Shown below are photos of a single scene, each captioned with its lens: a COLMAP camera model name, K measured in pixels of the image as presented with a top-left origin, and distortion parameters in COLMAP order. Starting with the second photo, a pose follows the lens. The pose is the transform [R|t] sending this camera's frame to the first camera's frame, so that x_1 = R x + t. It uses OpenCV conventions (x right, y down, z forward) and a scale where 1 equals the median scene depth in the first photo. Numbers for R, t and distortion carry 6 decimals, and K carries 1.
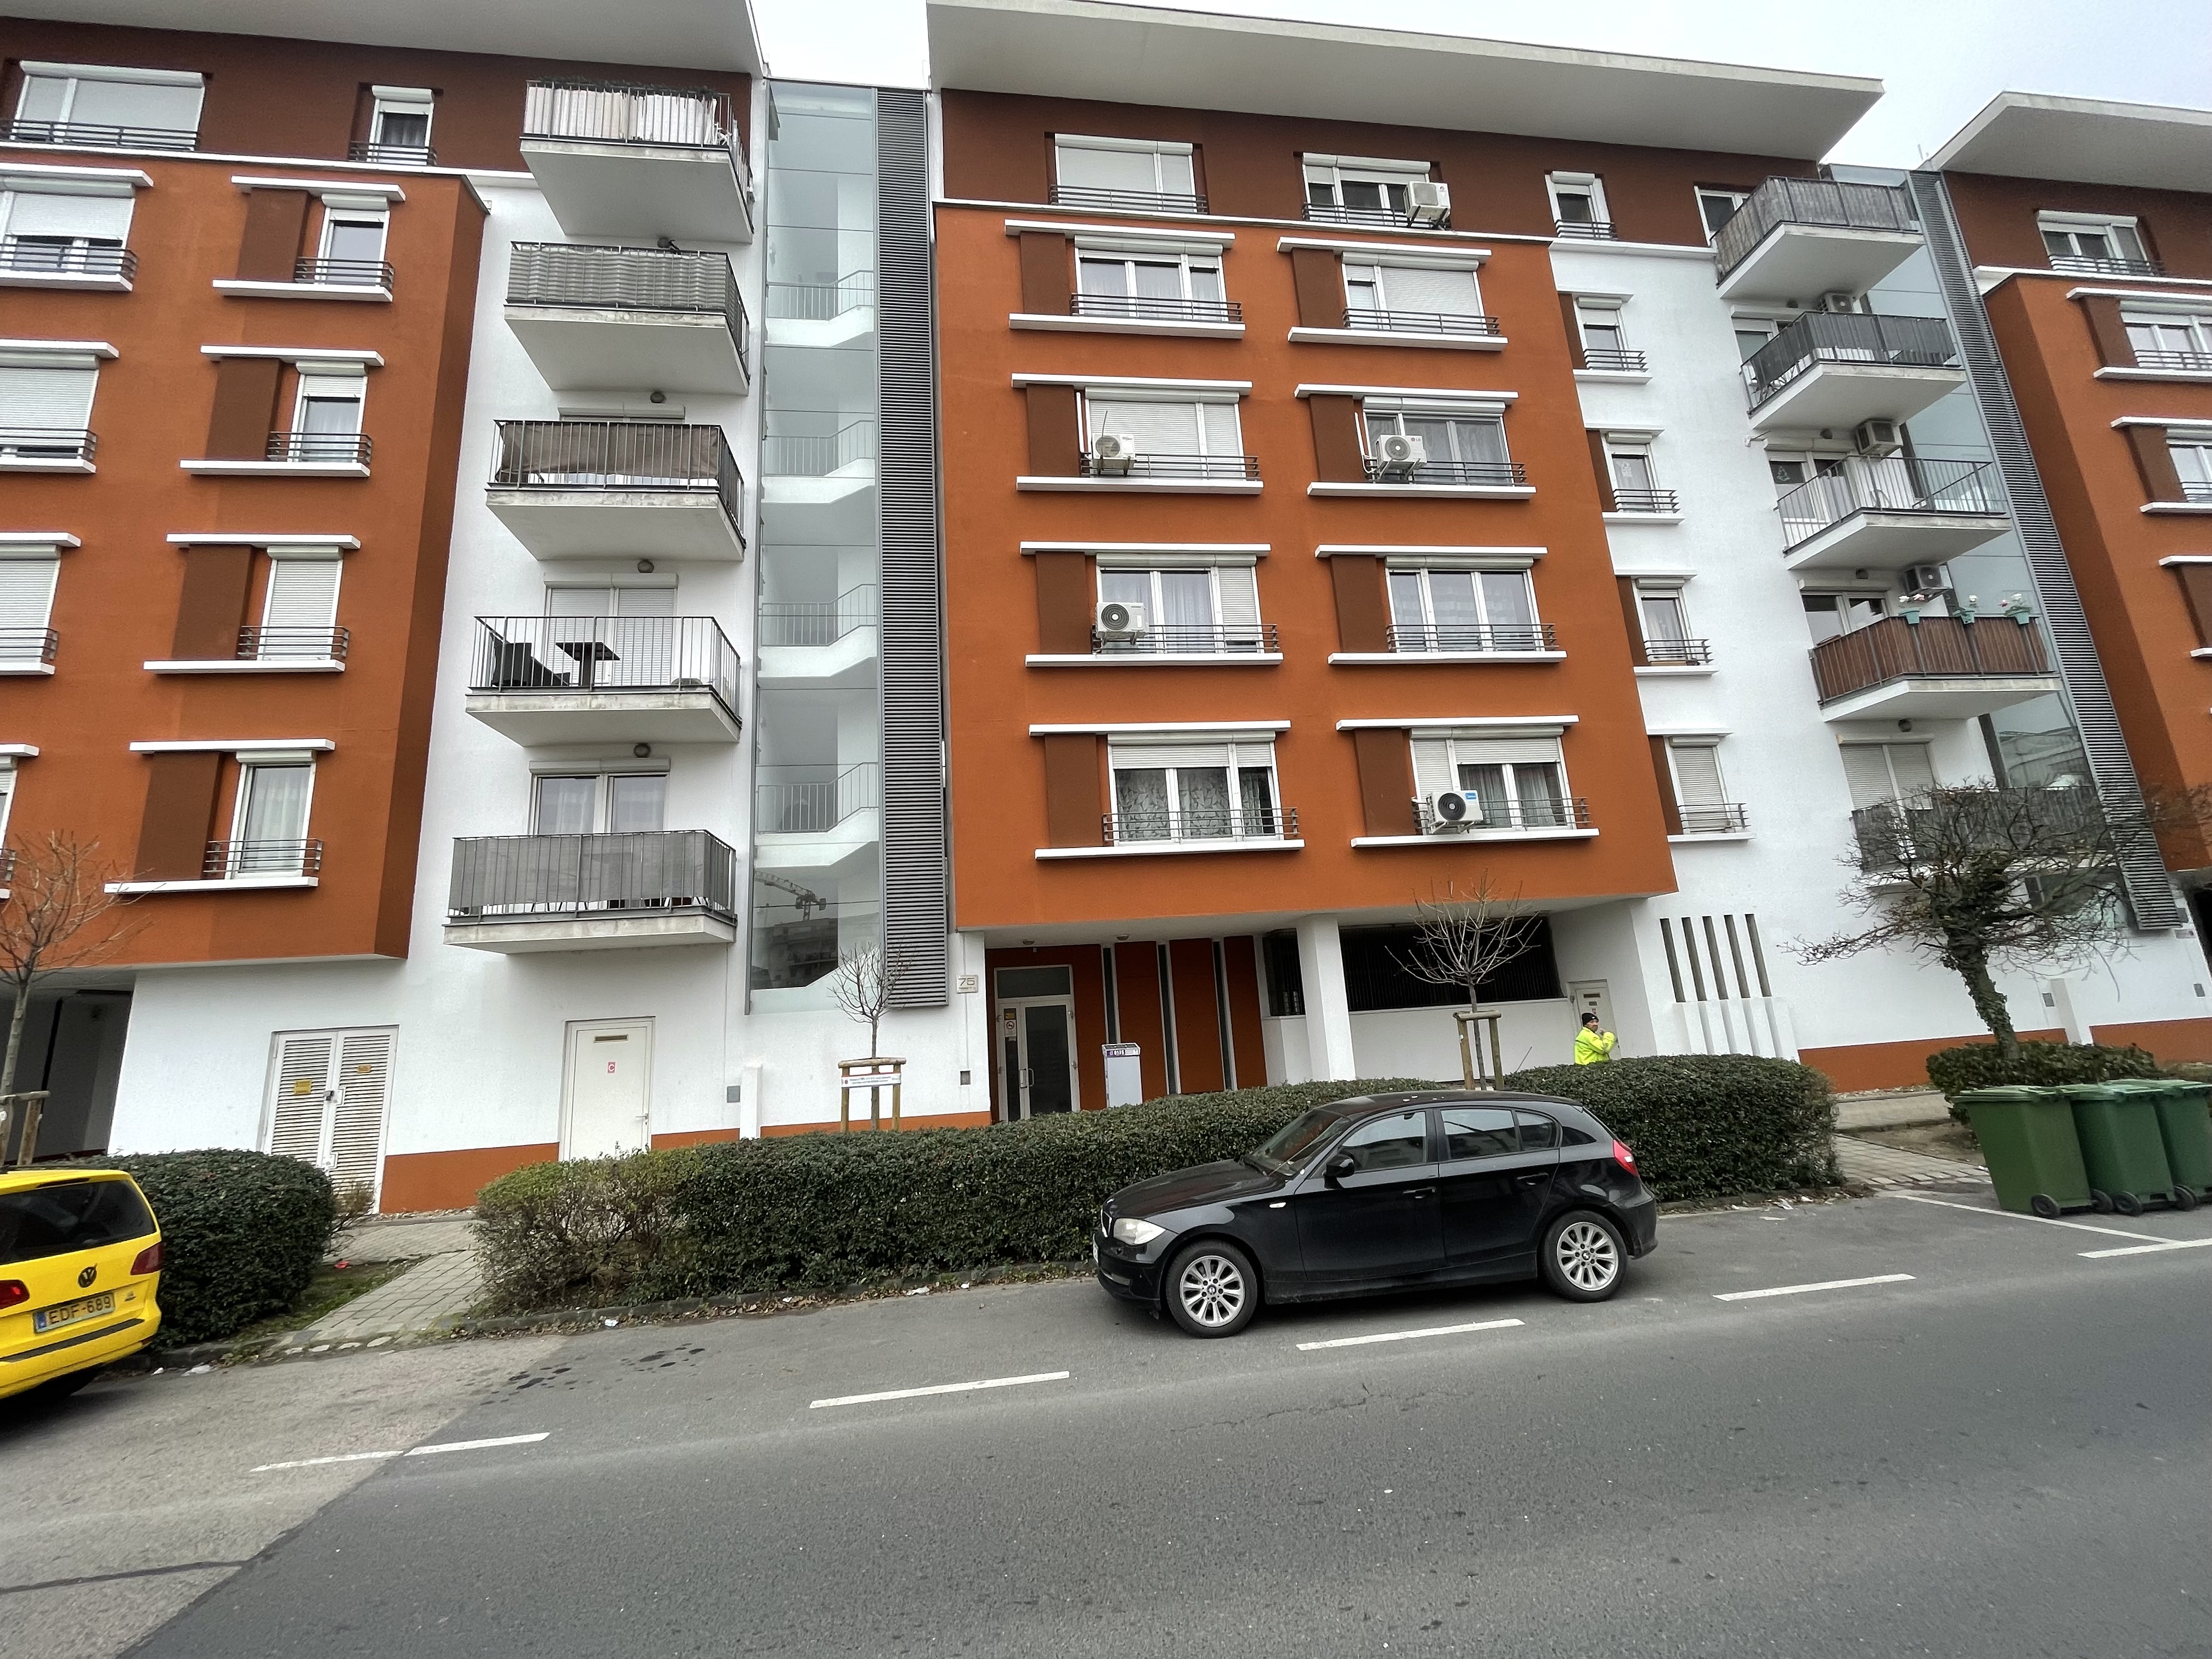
lens RADIAL K [[884.4, 0, 1100.1], [0, 884.4, 832.0], [0, 0, 1]] dist [-0.001379, -0.000793]
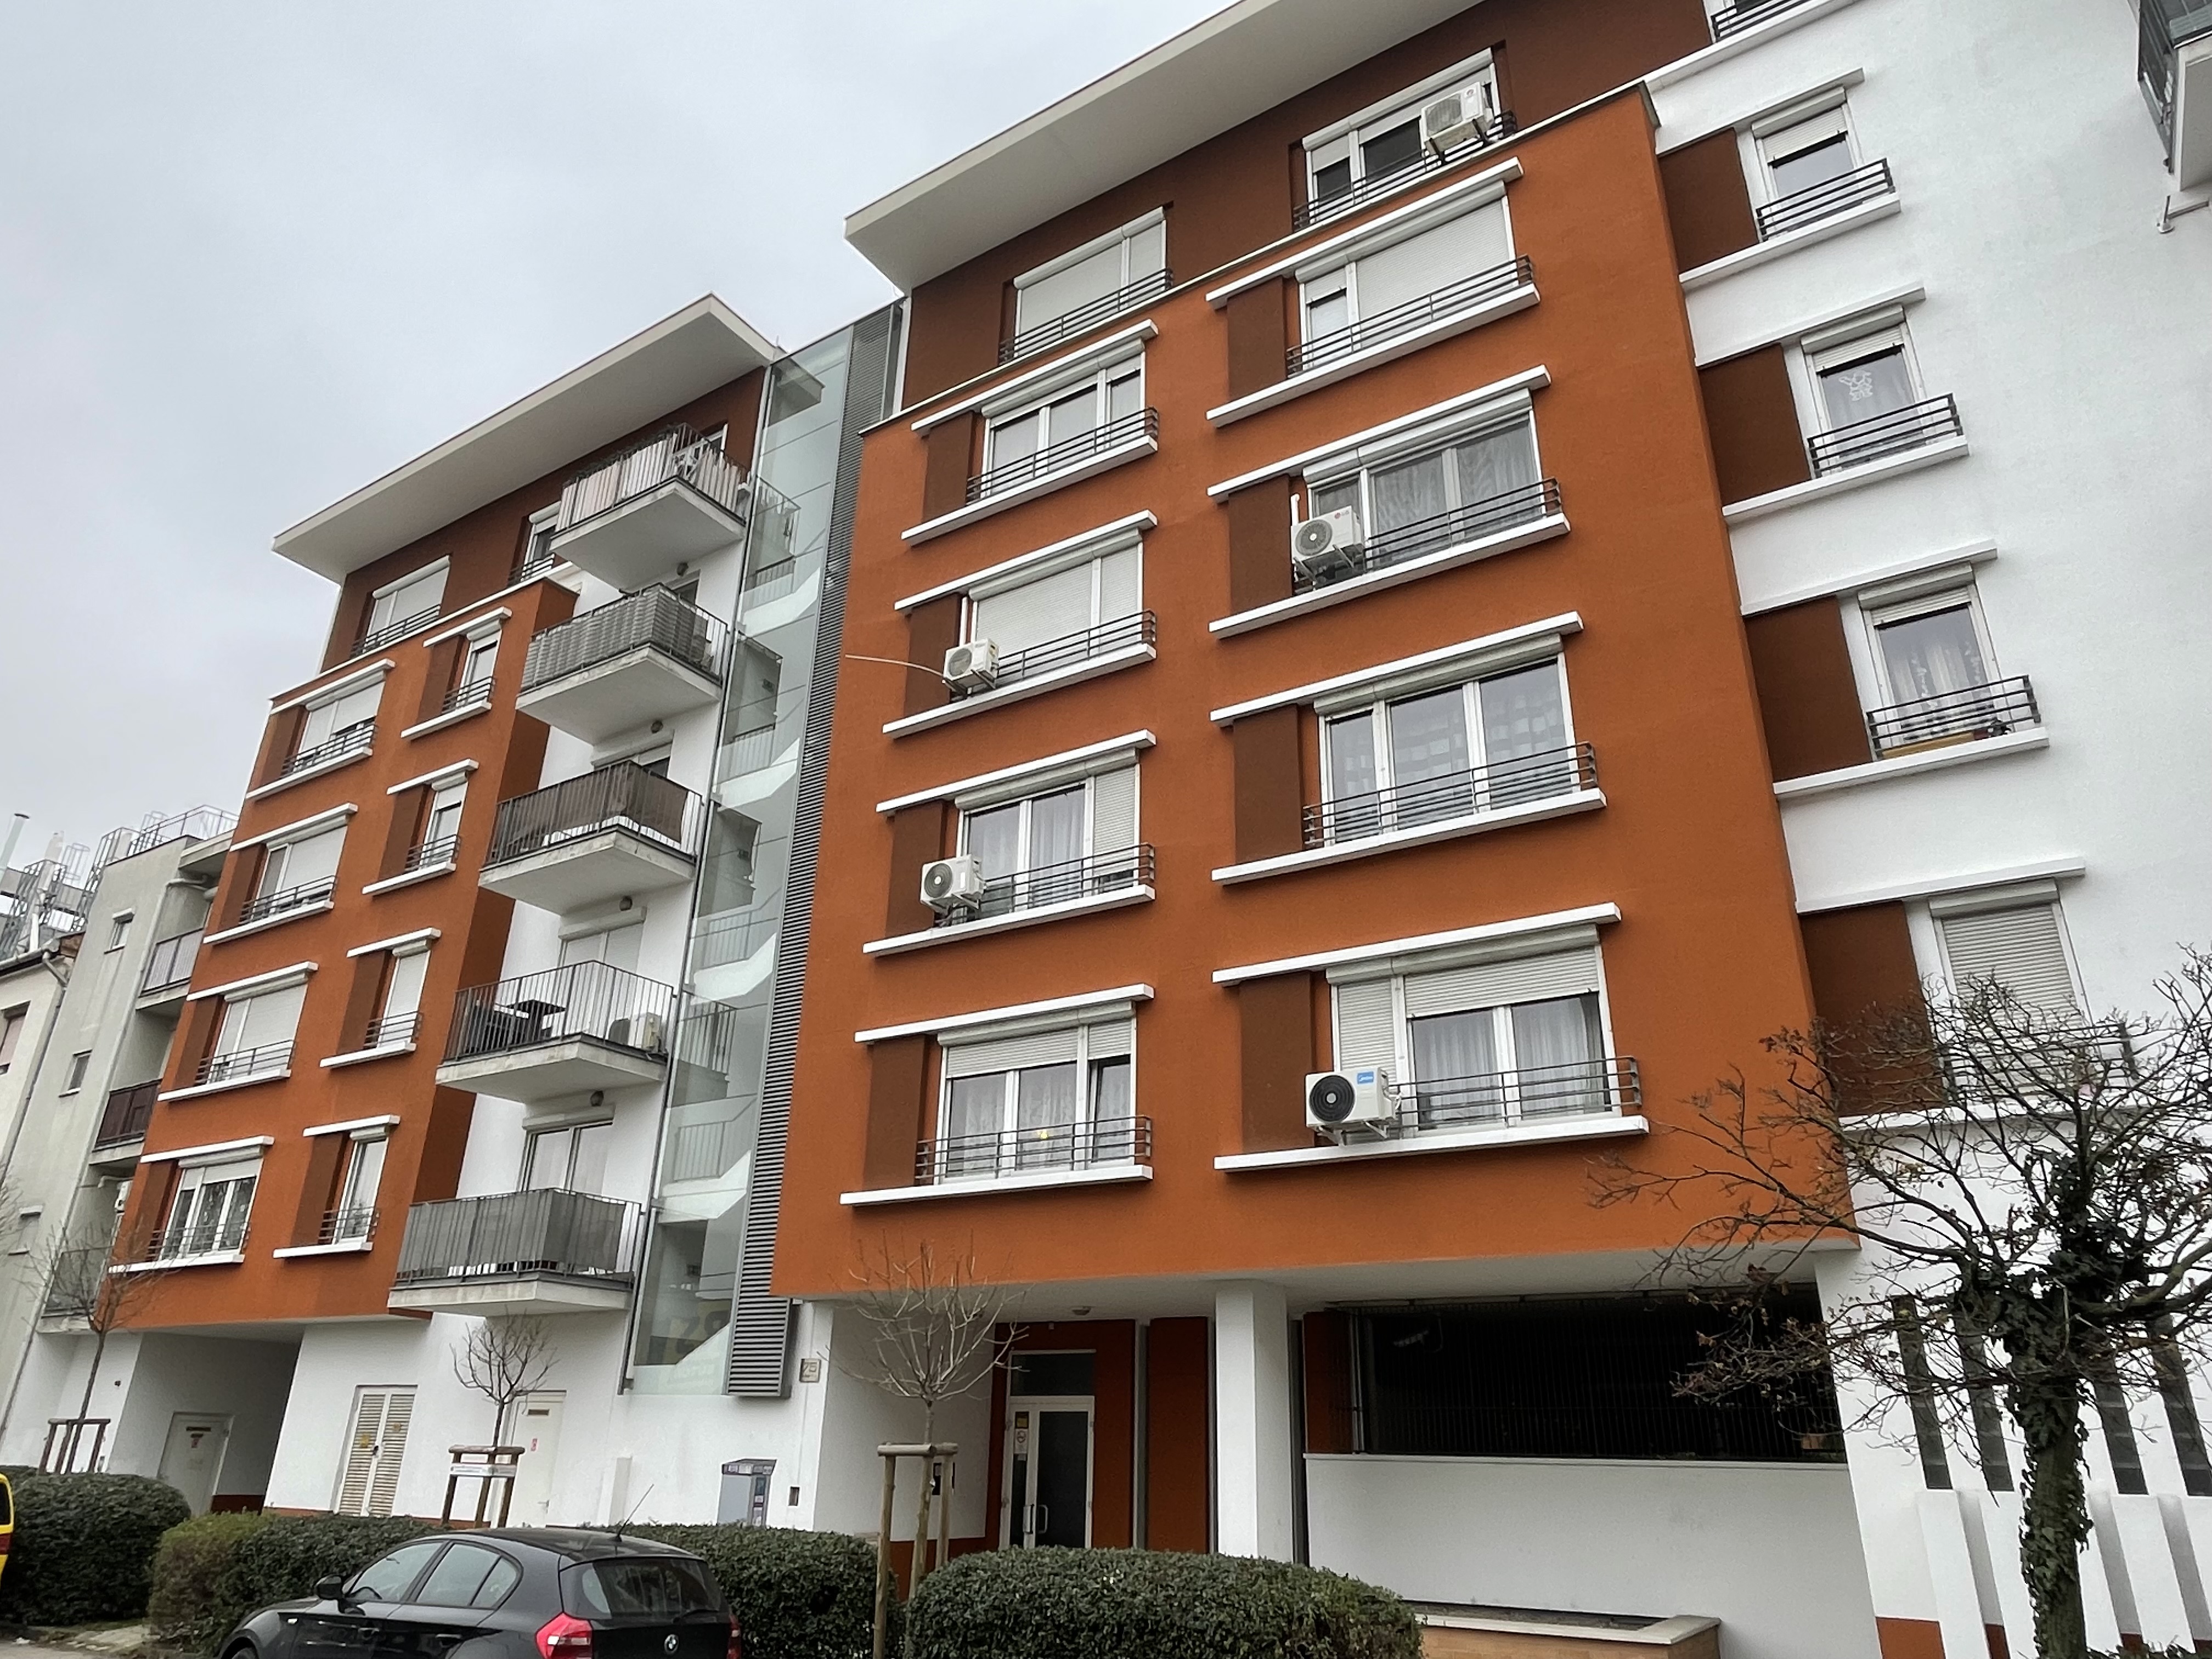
lens RADIAL K [[1475.0, 0, 1099.4], [0, 1475.0, 783.3], [0, 0, 1]] dist [-0.007448, 0.008897]
pose [[0.751821, -0.202045, -0.627649, 0.898305], [0.069740, 0.970923, -0.229011, -0.017351], [0.655669, 0.128403, 0.744051, 0.106681]]
